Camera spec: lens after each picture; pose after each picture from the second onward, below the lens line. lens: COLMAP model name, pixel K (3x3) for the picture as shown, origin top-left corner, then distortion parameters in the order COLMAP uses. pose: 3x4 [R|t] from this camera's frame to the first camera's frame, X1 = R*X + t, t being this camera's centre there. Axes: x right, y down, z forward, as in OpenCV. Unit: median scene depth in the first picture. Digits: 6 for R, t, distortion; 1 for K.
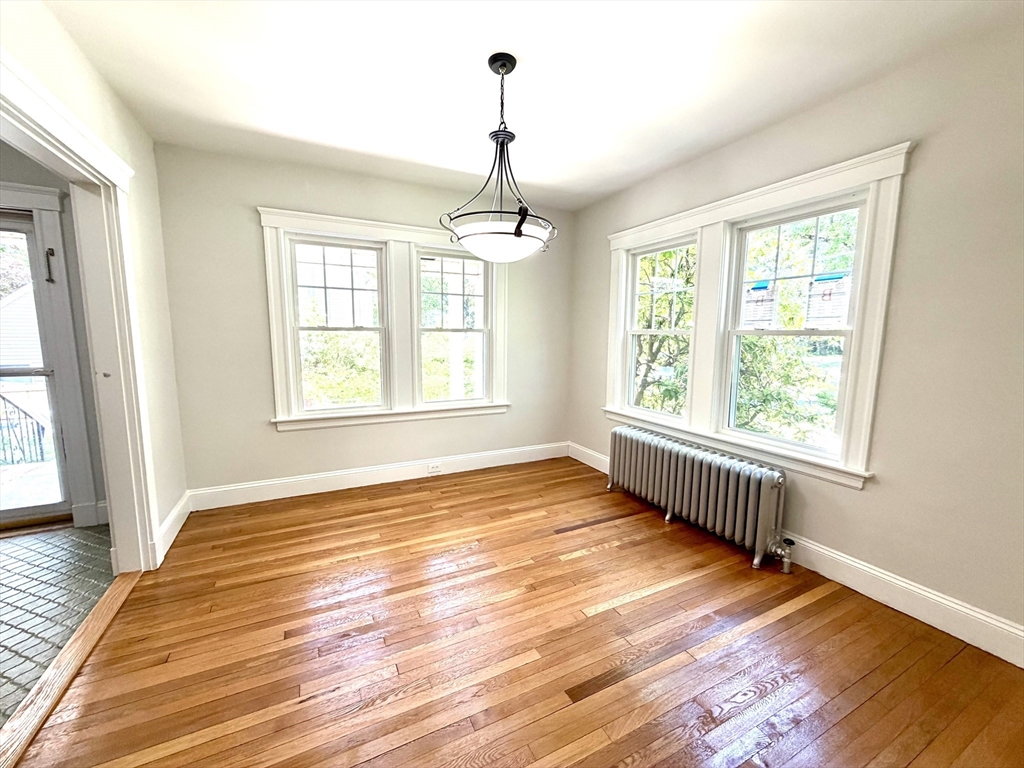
lens RADIAL K [[407.0, 0, 507.8], [0, 407.0, 384.3], [0, 0, 1]] dist [-0.000869, 0.000151]
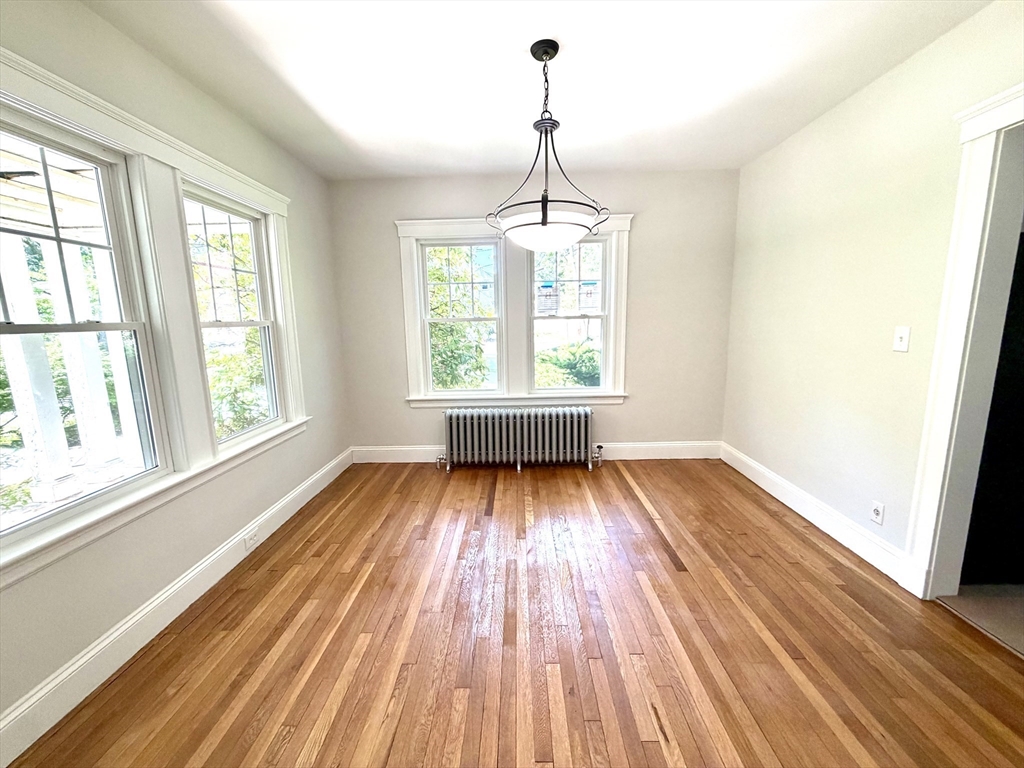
lens RADIAL K [[407.0, 0, 507.8], [0, 407.0, 384.3], [0, 0, 1]] dist [-0.000869, 0.000151]
pose [[0.465036, -0.159854, 0.870740, -0.665120], [0.135674, 0.984813, 0.108337, -0.065092], [-0.874834, 0.067756, 0.479661, 0.415773]]
